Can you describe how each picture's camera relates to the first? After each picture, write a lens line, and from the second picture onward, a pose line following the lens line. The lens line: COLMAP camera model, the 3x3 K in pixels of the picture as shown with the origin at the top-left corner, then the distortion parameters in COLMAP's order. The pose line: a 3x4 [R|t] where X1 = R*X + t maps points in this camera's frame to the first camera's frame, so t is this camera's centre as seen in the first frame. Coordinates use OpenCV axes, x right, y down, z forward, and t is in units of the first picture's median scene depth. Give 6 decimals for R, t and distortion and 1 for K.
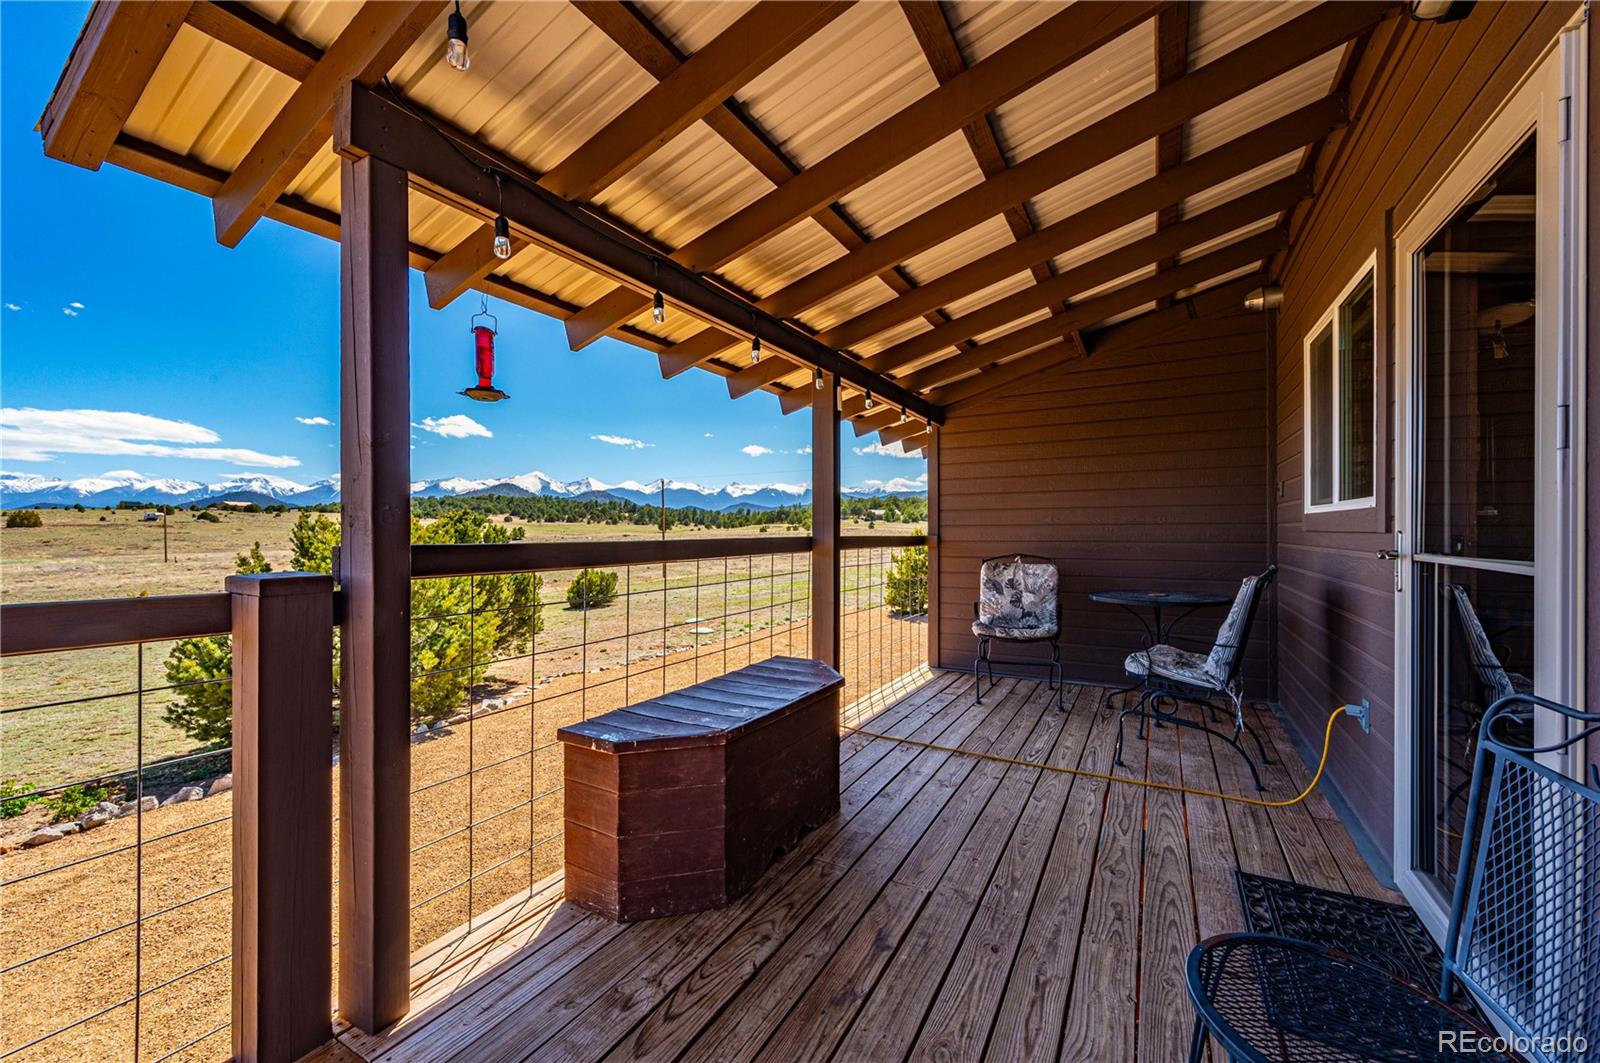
lens RADIAL K [[632.9, 0, 793.8], [0, 632.9, 533.6], [0, 0, 1]] dist [0.000664, -0.000285]
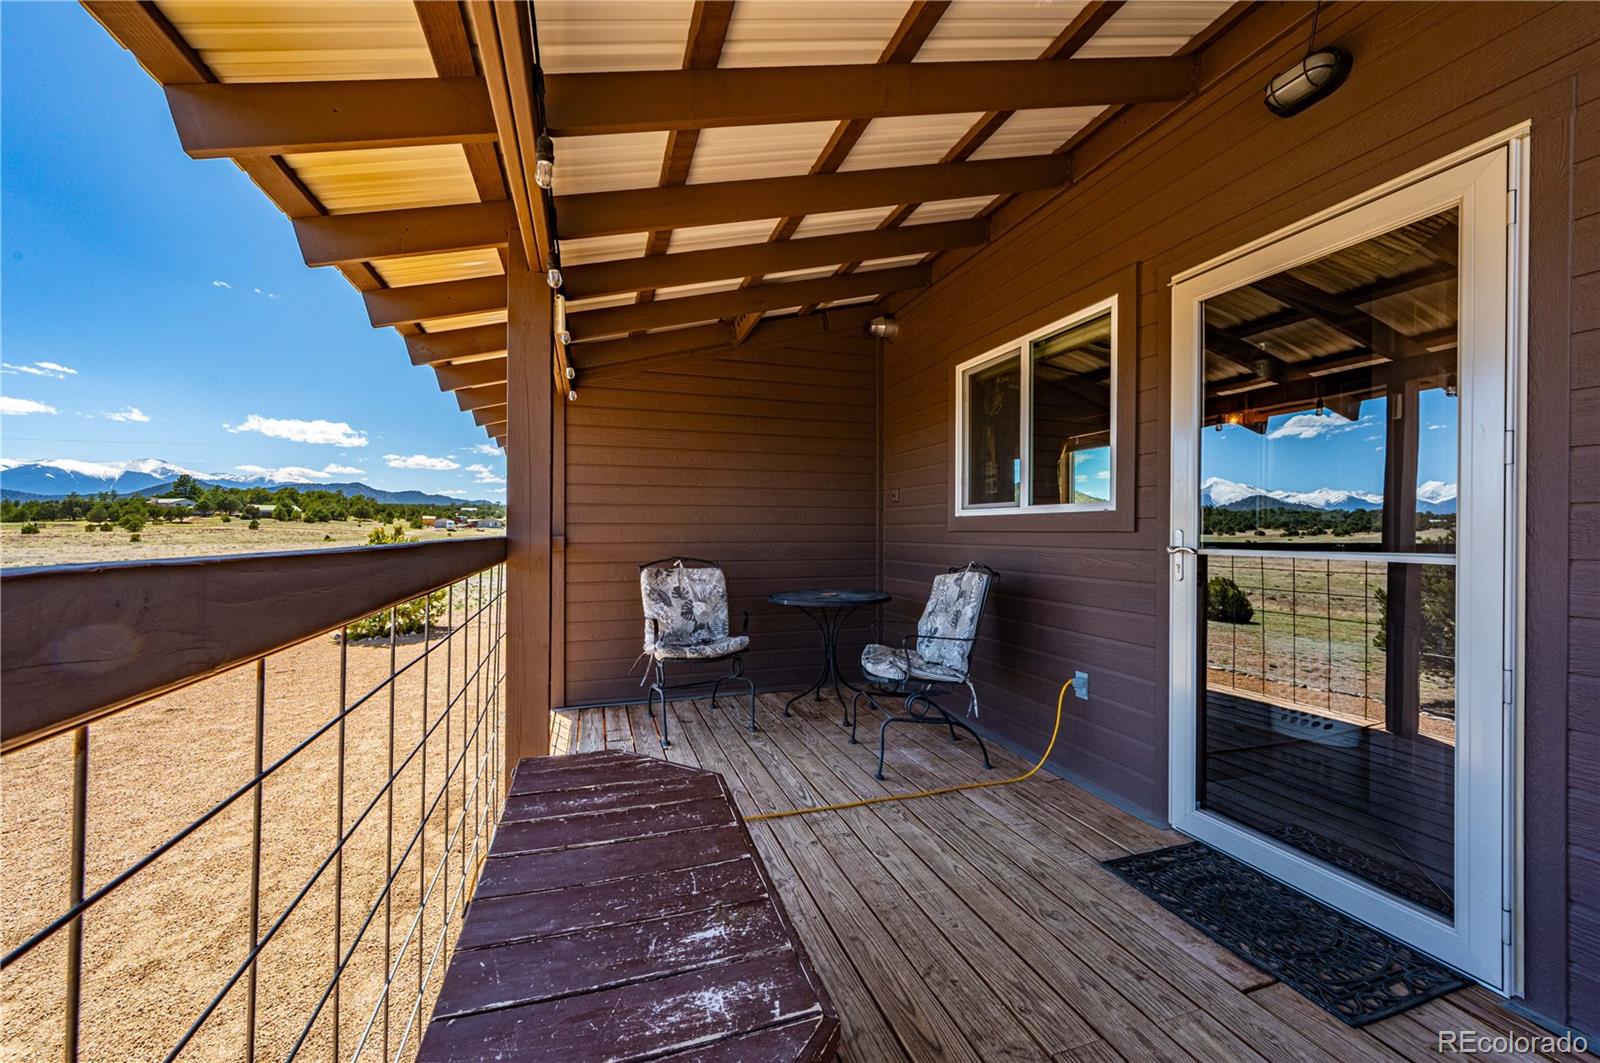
lens RADIAL K [[632.9, 0, 793.8], [0, 632.9, 533.6], [0, 0, 1]] dist [0.000664, -0.000285]
pose [[0.671235, 0.000958, 0.741244, -0.203481], [0.001188, 0.999996, -0.002369, 0.002495], [-0.741244, 0.002470, 0.671231, 0.354626]]
